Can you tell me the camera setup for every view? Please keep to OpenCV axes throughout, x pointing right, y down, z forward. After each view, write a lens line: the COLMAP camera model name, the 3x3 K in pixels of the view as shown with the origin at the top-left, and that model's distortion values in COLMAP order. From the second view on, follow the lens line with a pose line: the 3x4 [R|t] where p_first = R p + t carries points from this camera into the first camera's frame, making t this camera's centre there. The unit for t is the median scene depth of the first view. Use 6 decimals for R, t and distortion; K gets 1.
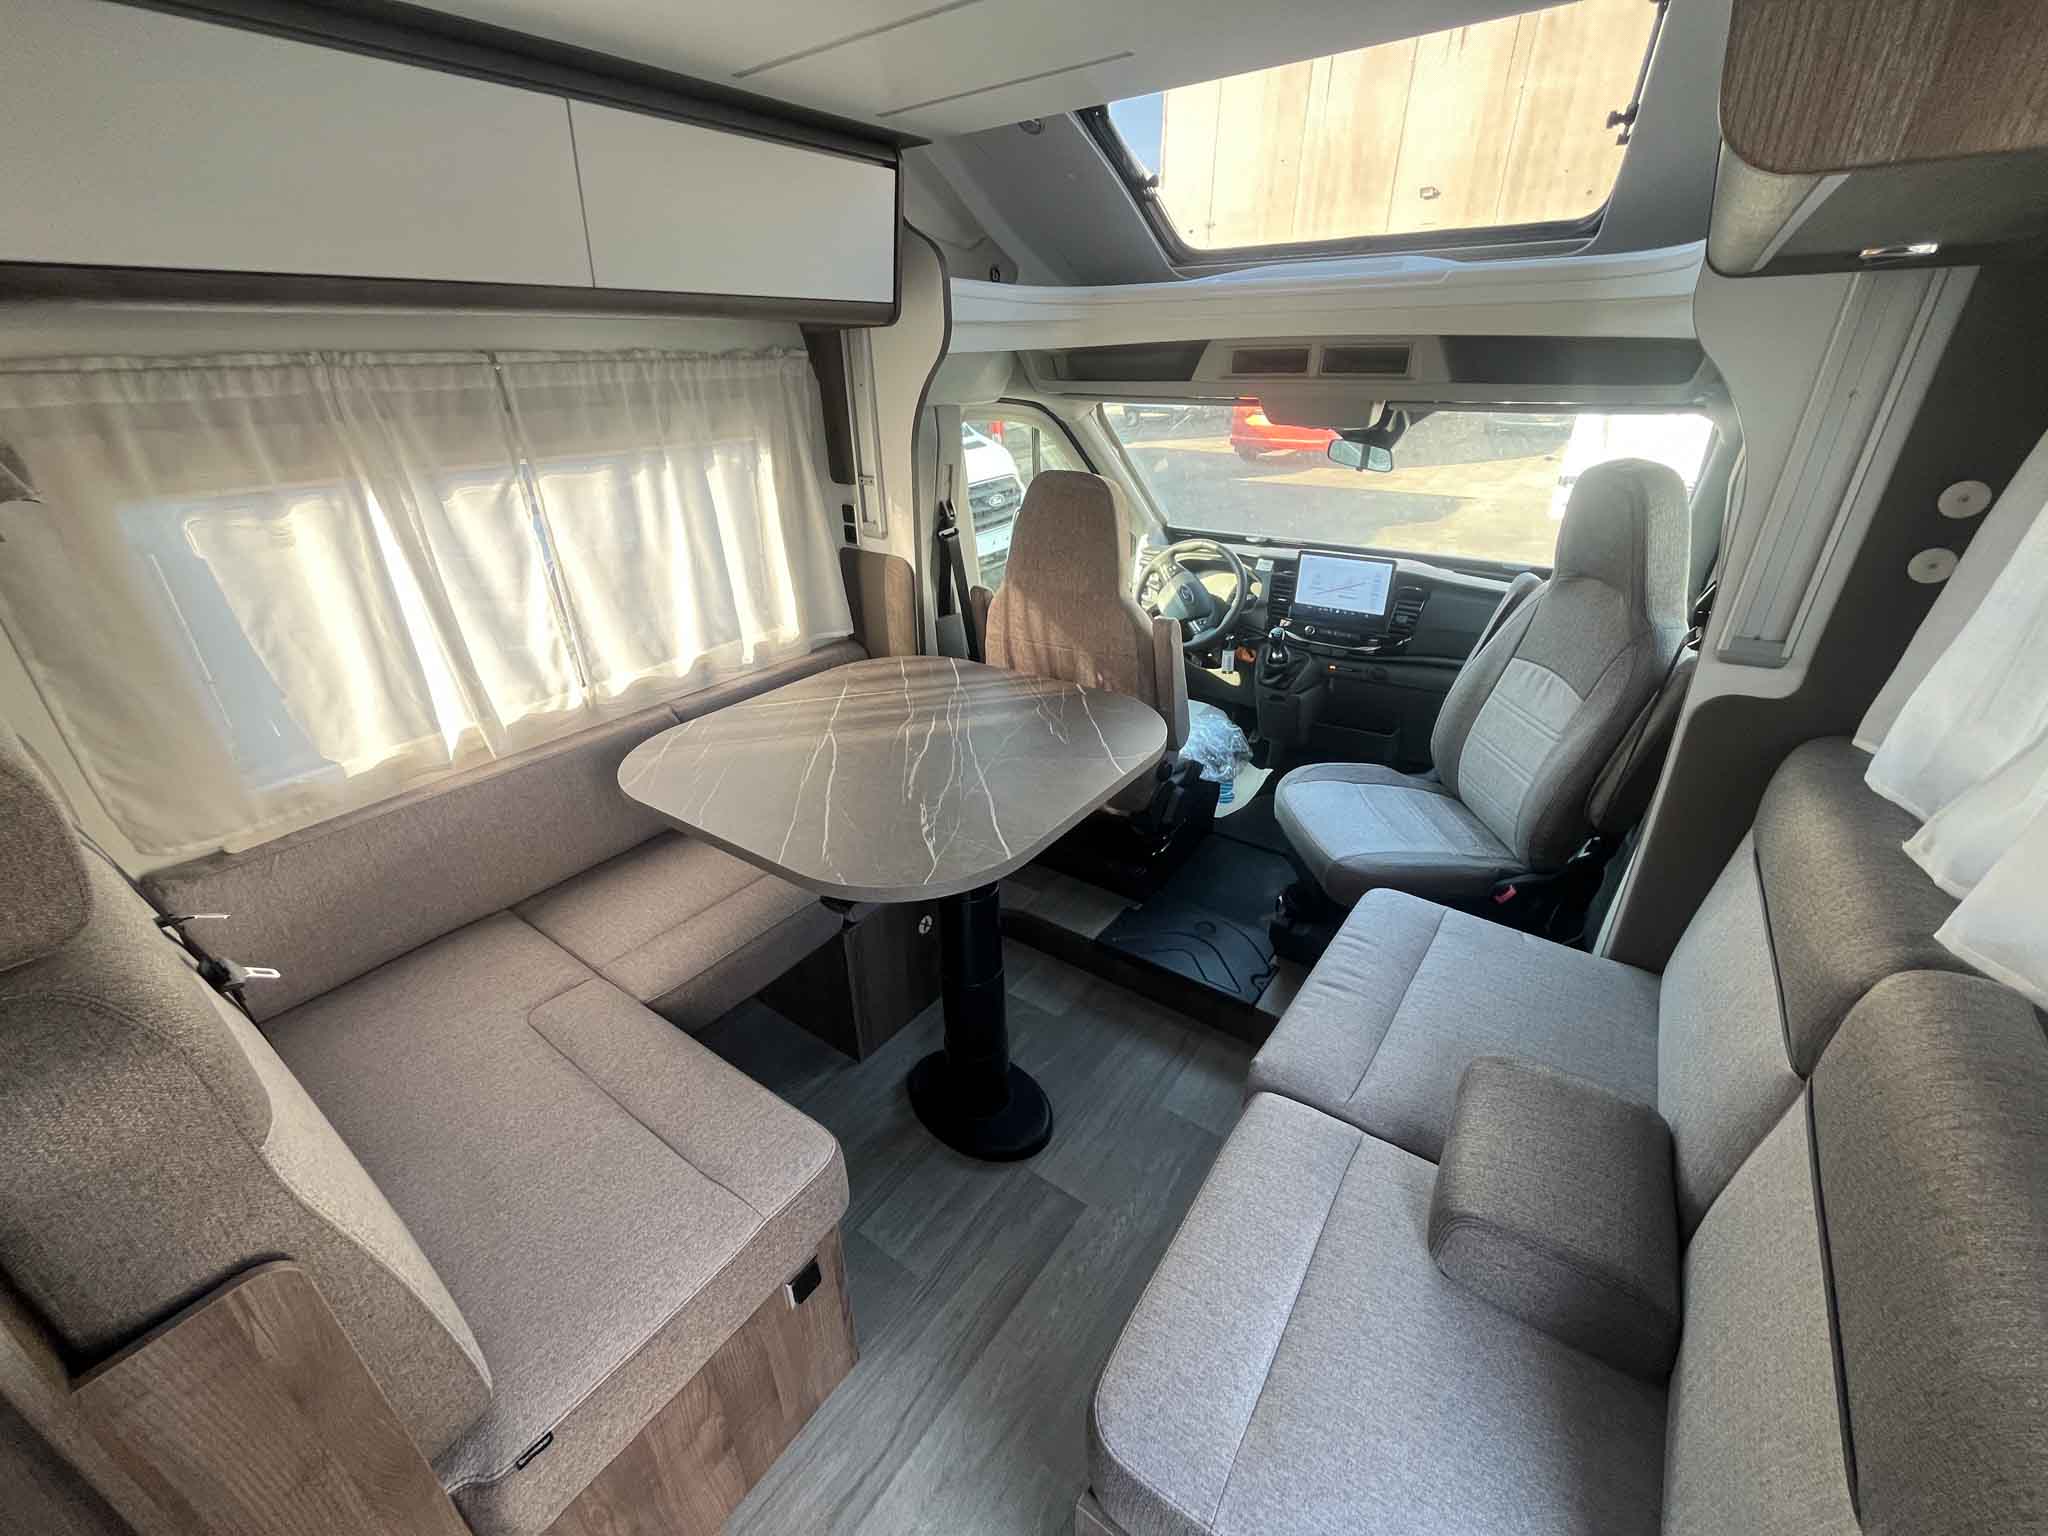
lens RADIAL K [[829.2, 0, 1022.6], [0, 829.2, 761.6], [0, 0, 1]] dist [-0.002032, -0.003195]
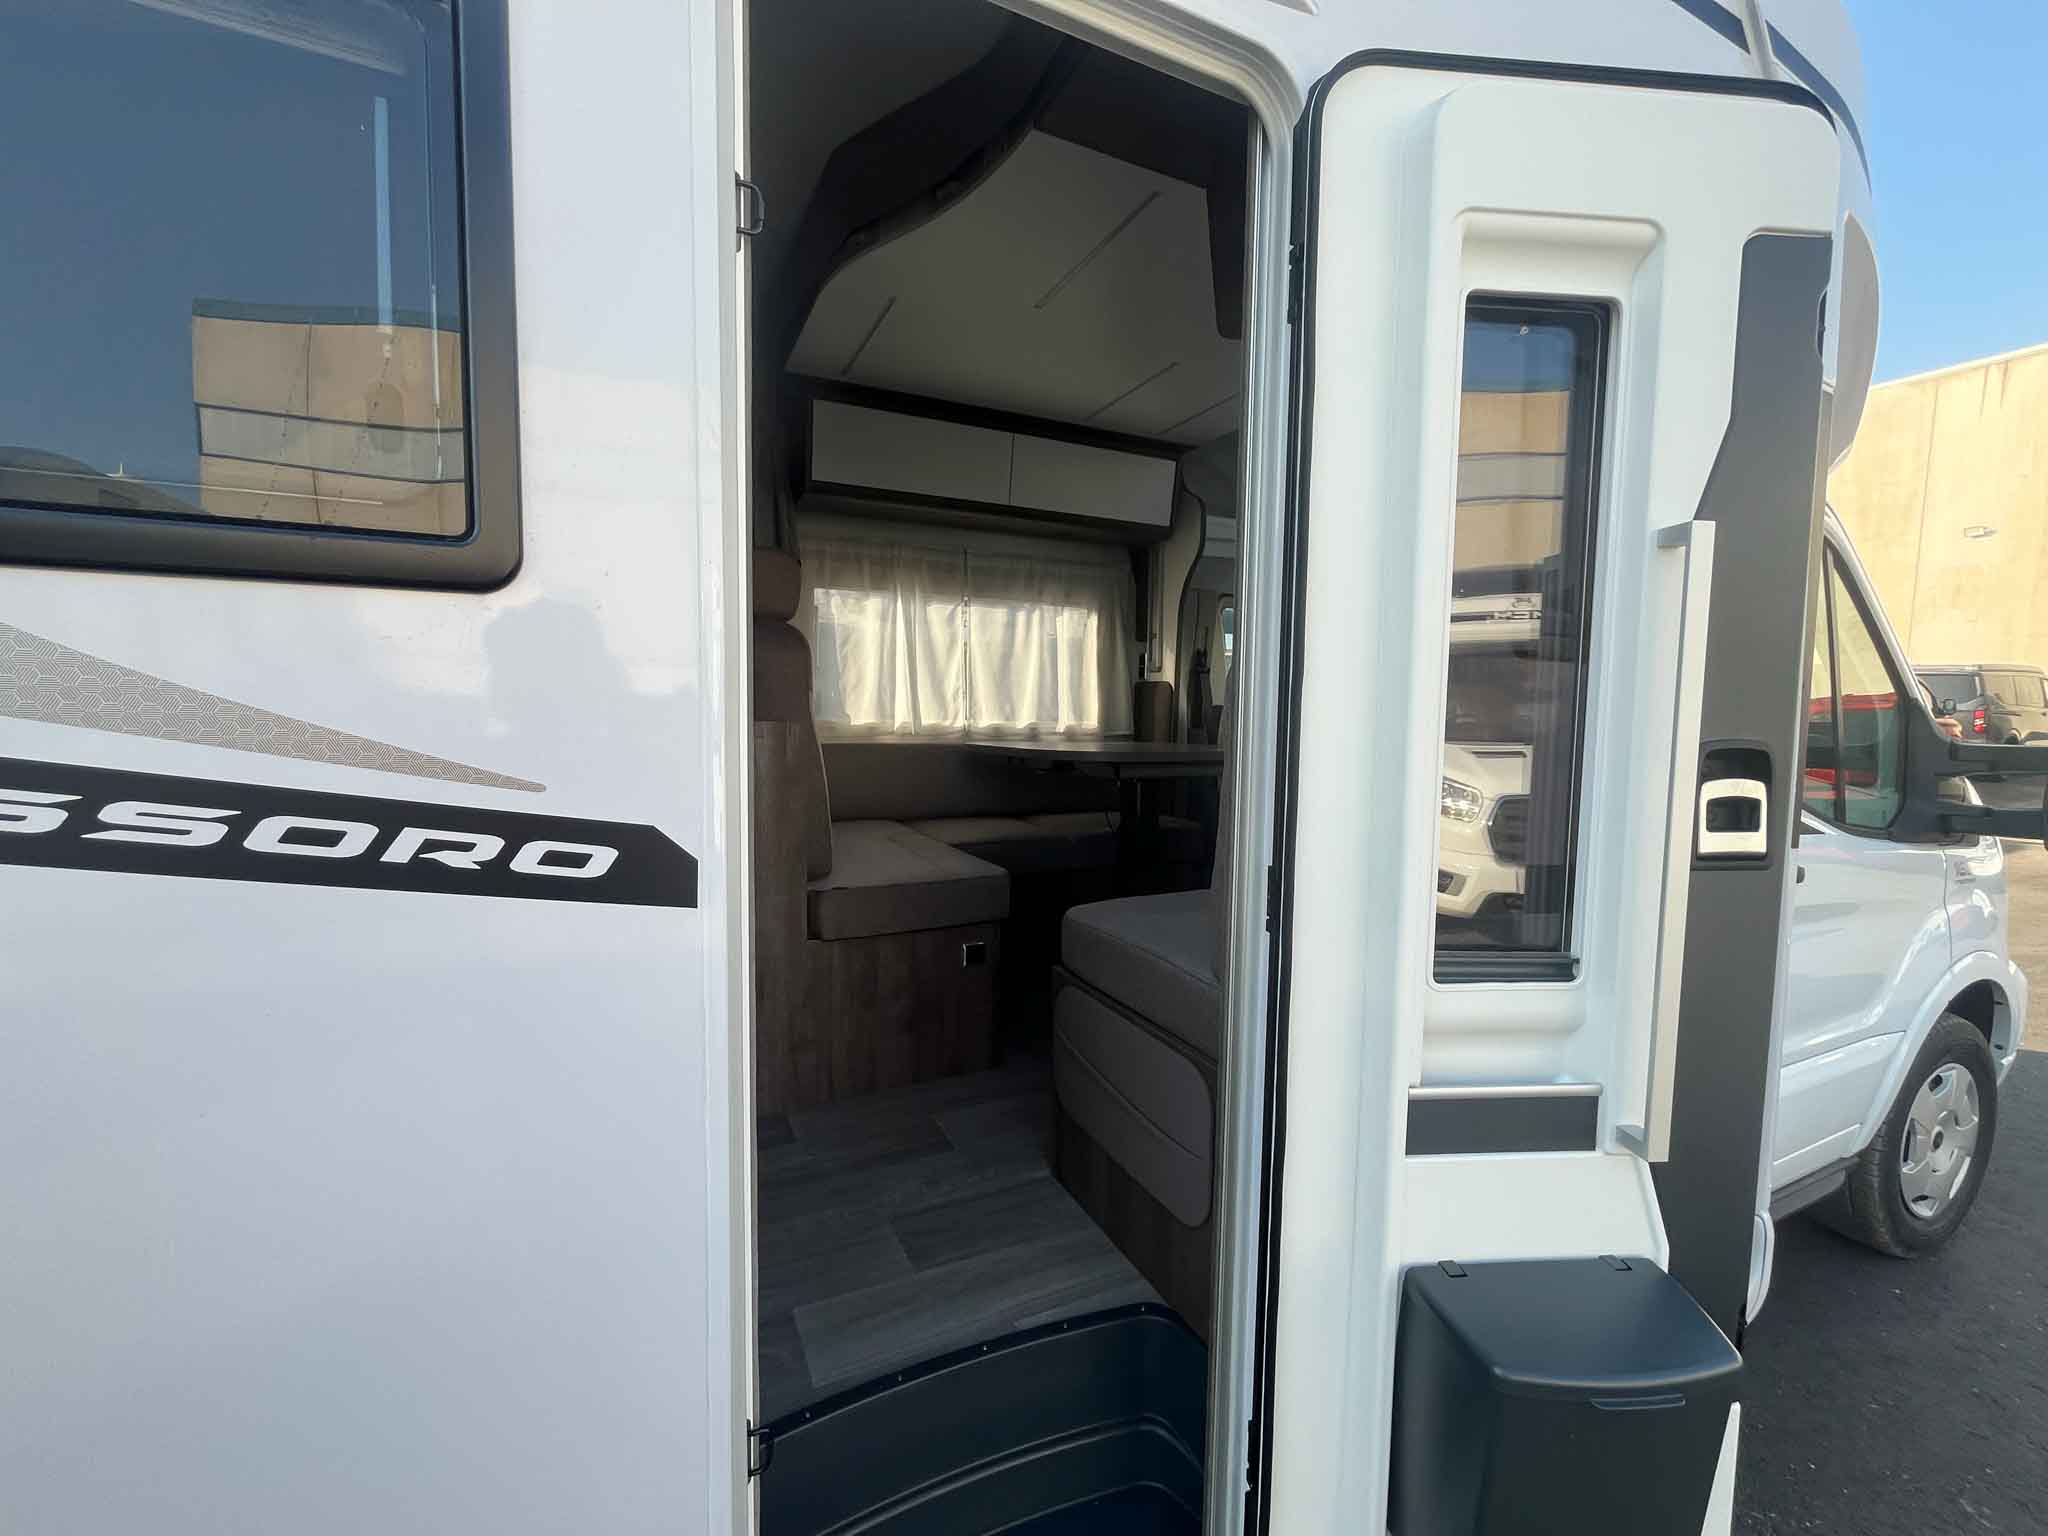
lens RADIAL K [[829.2, 0, 1022.6], [0, 829.2, 761.6], [0, 0, 1]] dist [-0.002032, -0.003195]
pose [[0.878860, 0.061785, -0.473062, 0.357394], [-0.235604, 0.918436, -0.317753, 0.444309], [0.414845, 0.390716, 0.821733, -0.317256]]
